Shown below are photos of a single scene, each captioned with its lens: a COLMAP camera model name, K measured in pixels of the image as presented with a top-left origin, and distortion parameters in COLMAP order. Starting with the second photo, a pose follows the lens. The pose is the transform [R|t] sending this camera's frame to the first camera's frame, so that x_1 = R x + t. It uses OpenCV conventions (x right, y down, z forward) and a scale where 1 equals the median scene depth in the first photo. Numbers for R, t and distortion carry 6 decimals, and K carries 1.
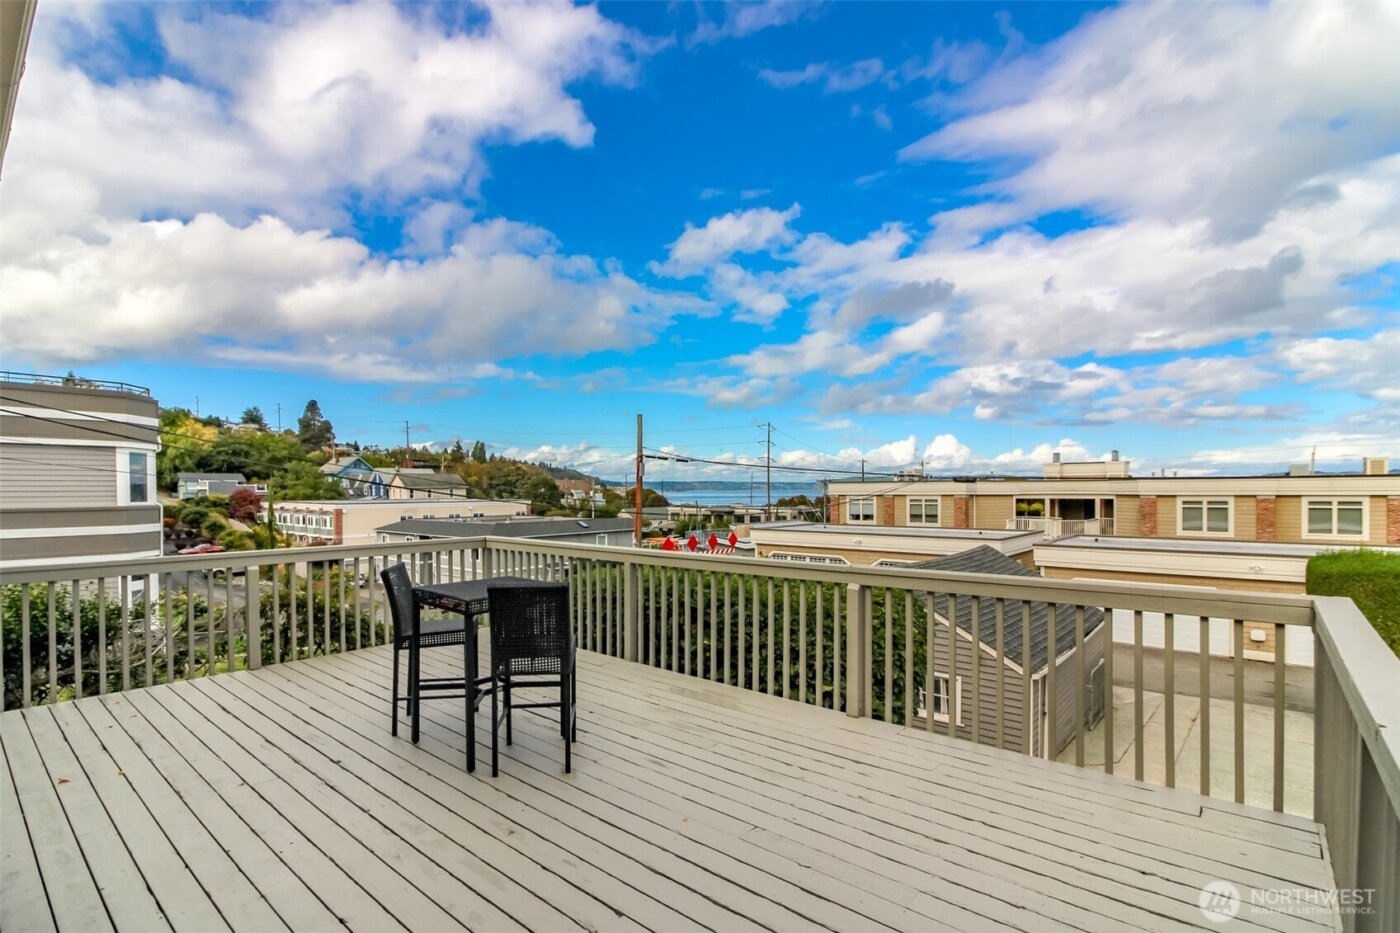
lens RADIAL K [[648.0, 0, 698.6], [0, 648.0, 545.2], [0, 0, 1]] dist [0.001977, -0.003229]
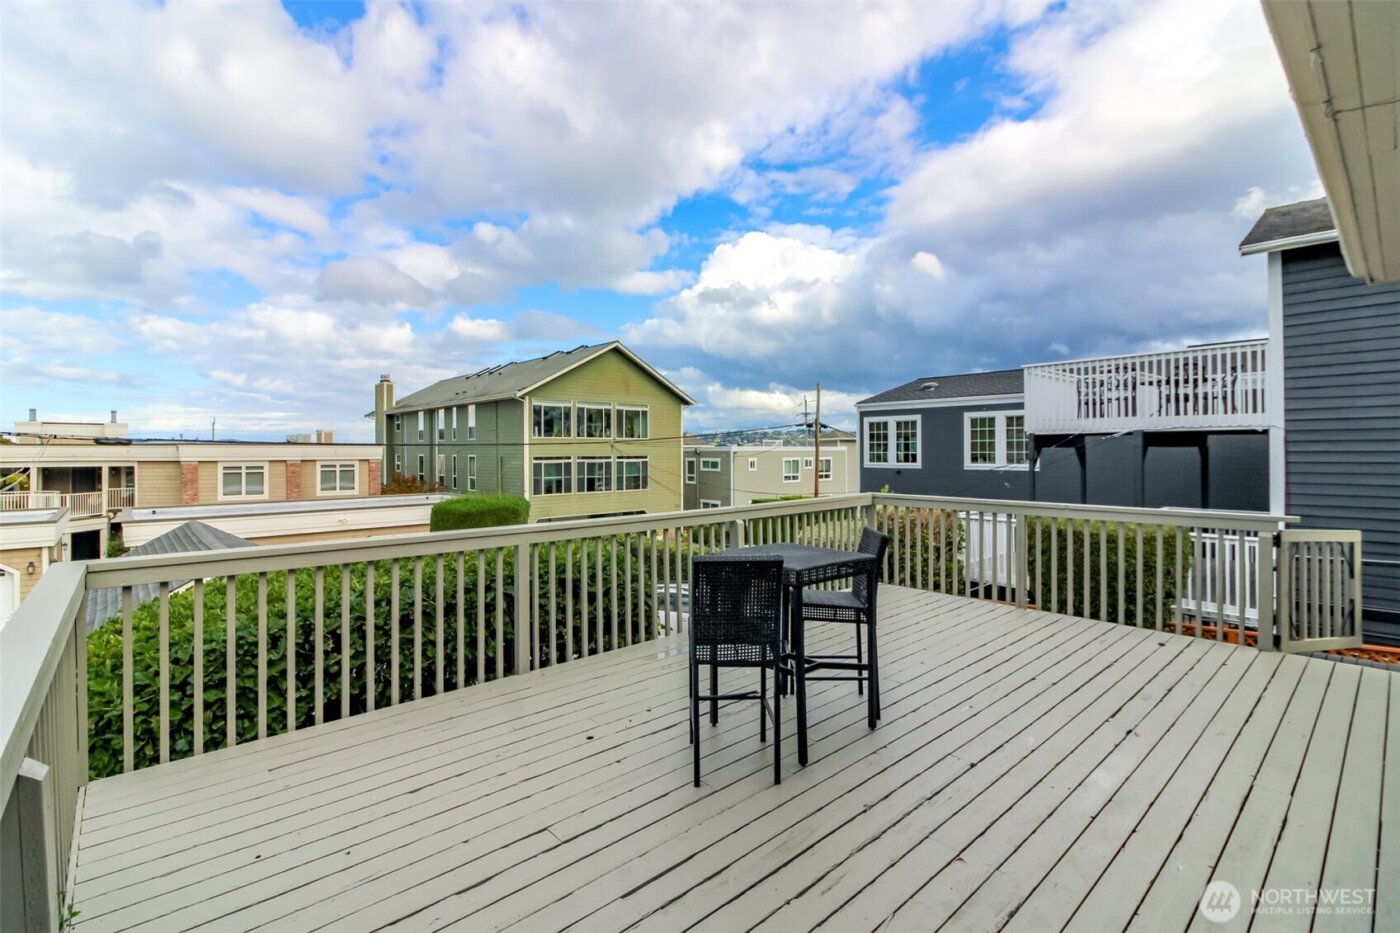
lens RADIAL K [[648.0, 0, 700.0], [0, 648.0, 461.1], [0, 0, 1]] dist [0.001977, -0.003229]
pose [[0.120943, -0.008409, 0.992624, -0.140846], [0.086446, 0.996254, -0.002092, -0.008481], [-0.988888, 0.086061, 0.121217, 0.113778]]
